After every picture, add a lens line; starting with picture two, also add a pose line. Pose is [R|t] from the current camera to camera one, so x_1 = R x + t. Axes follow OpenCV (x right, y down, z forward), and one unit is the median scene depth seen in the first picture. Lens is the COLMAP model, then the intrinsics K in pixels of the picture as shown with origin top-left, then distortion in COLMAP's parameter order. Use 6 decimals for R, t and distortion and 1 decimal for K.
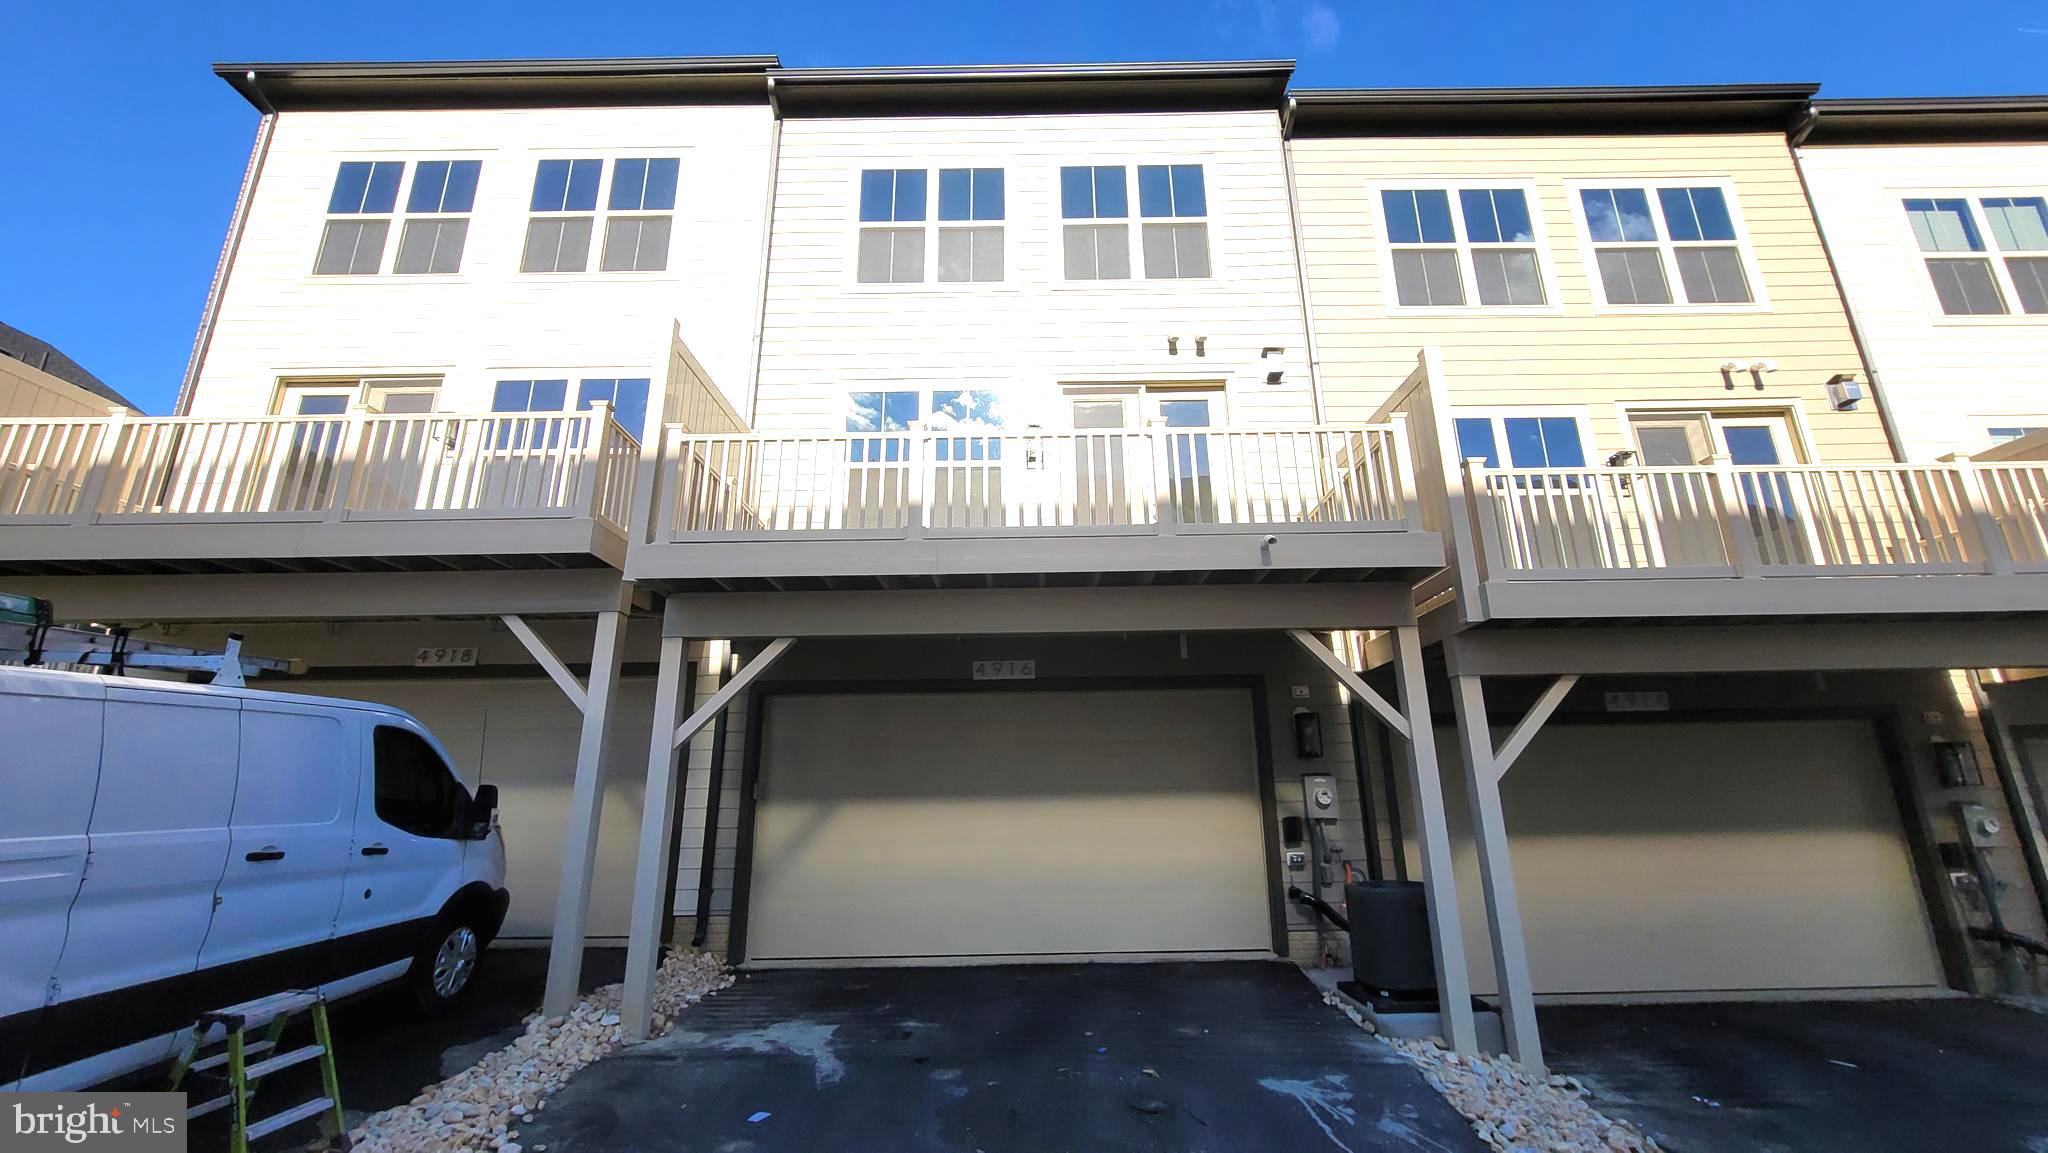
lens RADIAL K [[768.9, 0, 1024.0], [0, 768.9, 576.5], [0, 0, 1]] dist [-0.001215, -0.000282]
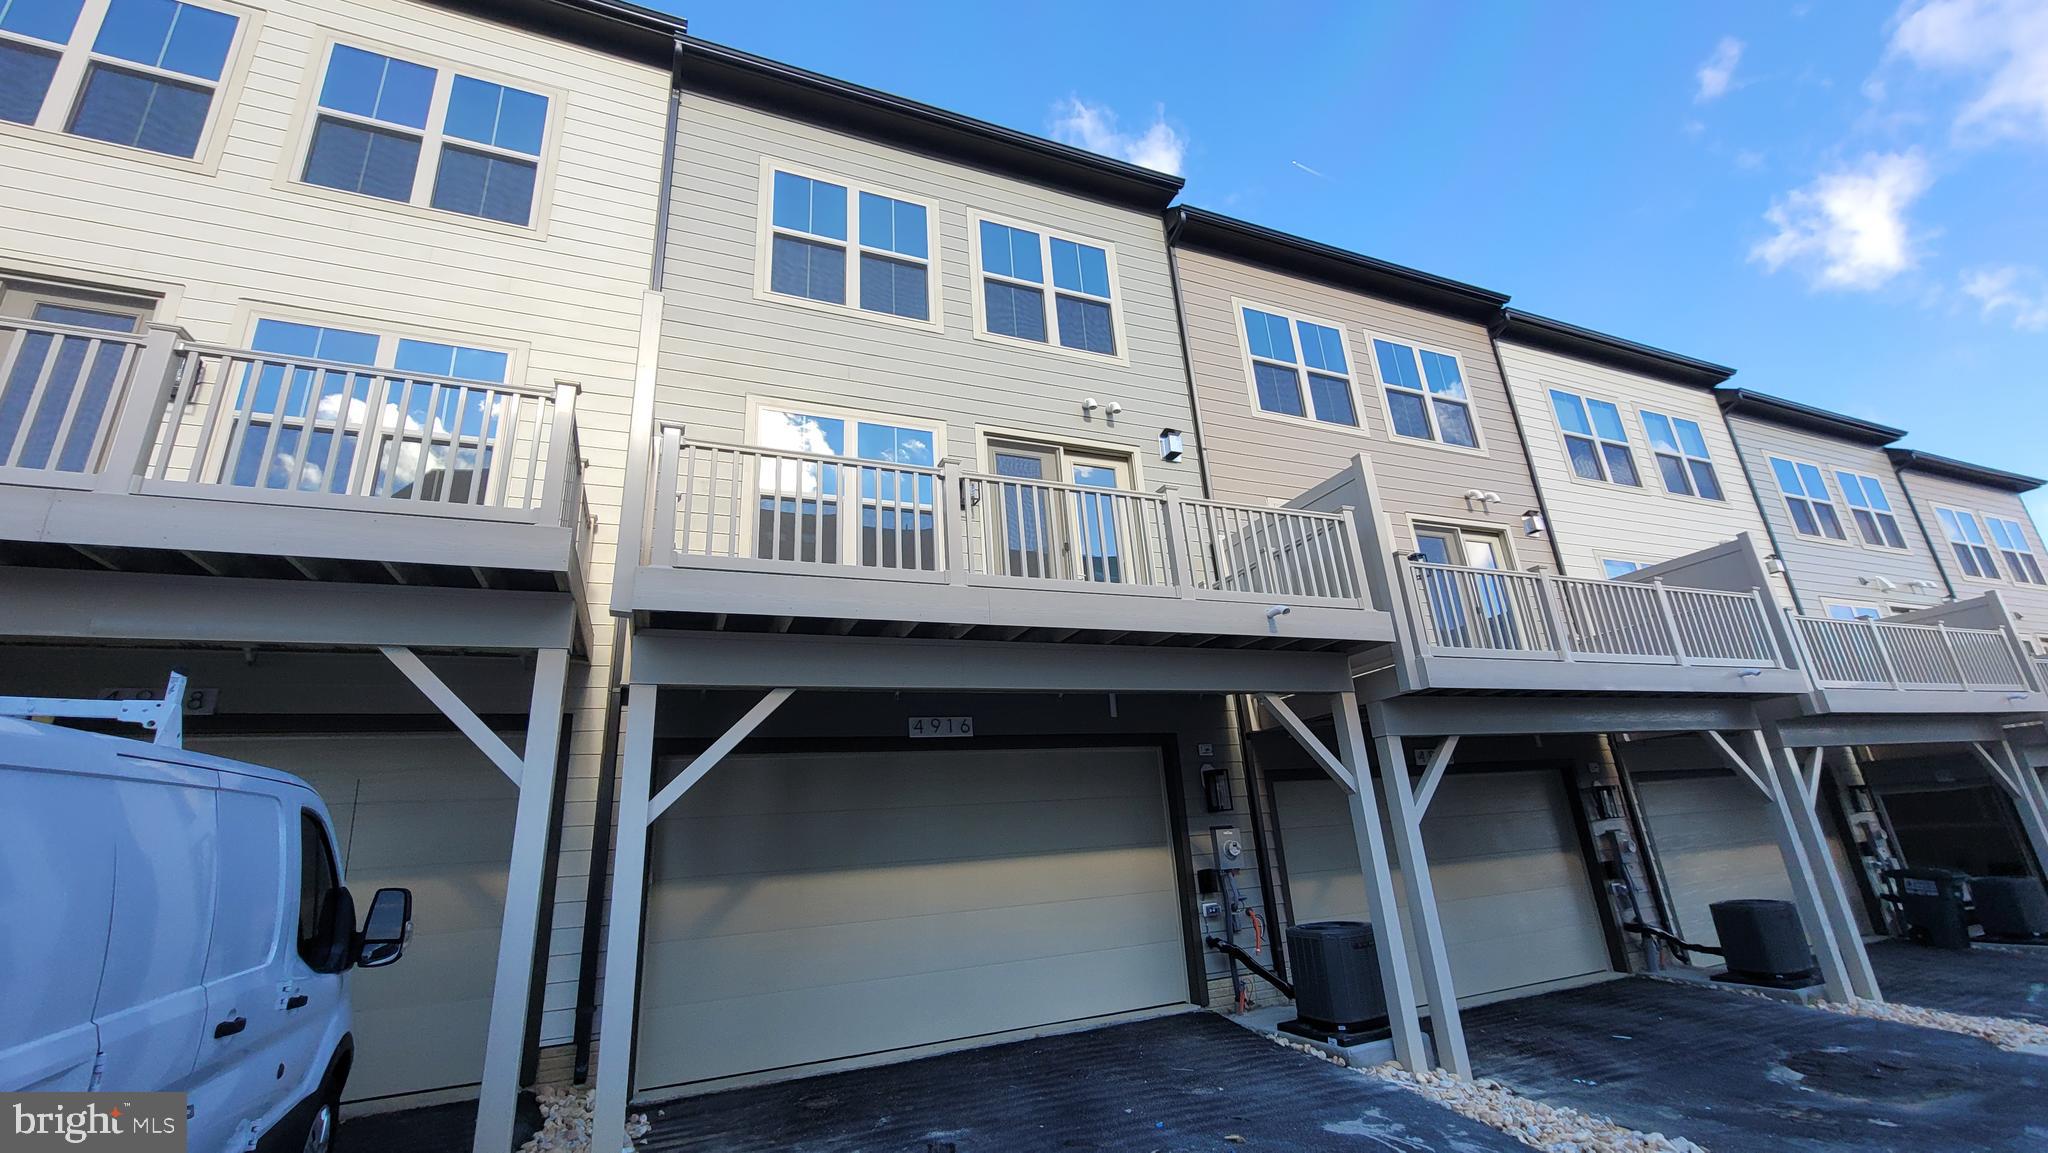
lens RADIAL K [[841.6, 0, 1010.7], [0, 841.6, 547.8], [0, 0, 1]] dist [-0.002155, 0.000078]
pose [[0.917383, 0.090461, 0.387590, -0.390710], [-0.055687, 0.993422, -0.100053, 0.001769], [-0.394091, 0.070203, 0.916386, 0.006255]]
